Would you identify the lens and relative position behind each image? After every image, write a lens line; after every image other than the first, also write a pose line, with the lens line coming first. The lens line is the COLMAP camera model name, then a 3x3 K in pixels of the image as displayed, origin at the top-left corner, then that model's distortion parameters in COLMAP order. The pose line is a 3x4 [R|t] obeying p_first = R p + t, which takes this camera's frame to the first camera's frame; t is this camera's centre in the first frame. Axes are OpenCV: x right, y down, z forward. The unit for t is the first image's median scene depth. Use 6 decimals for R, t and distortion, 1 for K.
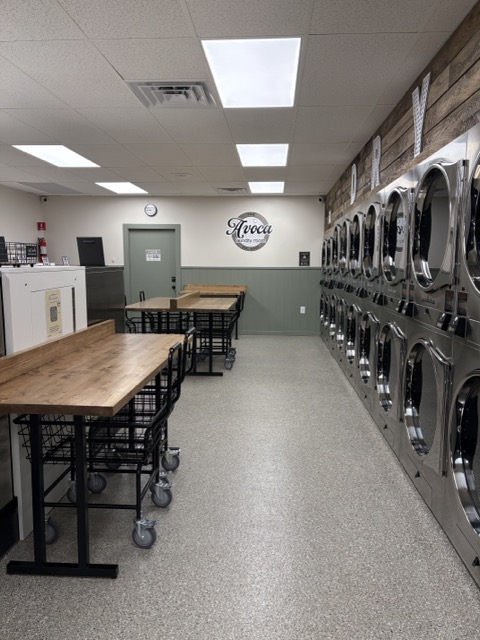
lens RADIAL K [[479.3, 0, 243.6], [0, 479.3, 323.8], [0, 0, 1]] dist [0.036398, -0.030206]
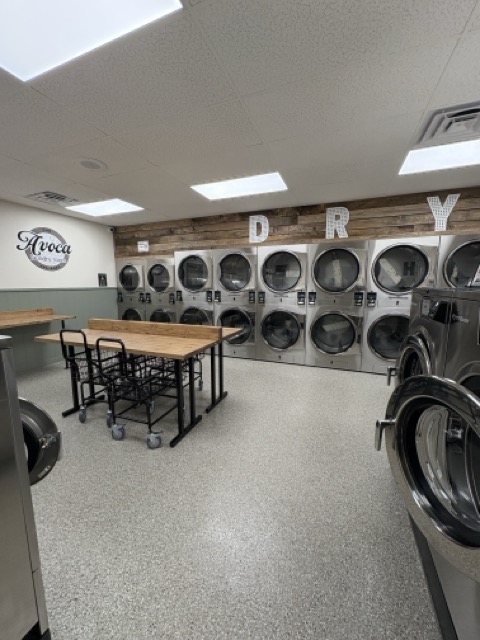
lens RADIAL K [[252.7, 0, 243.9], [0, 252.7, 319.7], [0, 0, 1]] dist [-0.006067, 0.000355]
pose [[0.308023, -0.137843, 0.941340, -0.506243], [0.124441, 0.986785, 0.103778, -0.096501], [-0.943205, 0.085175, 0.321106, 0.762778]]
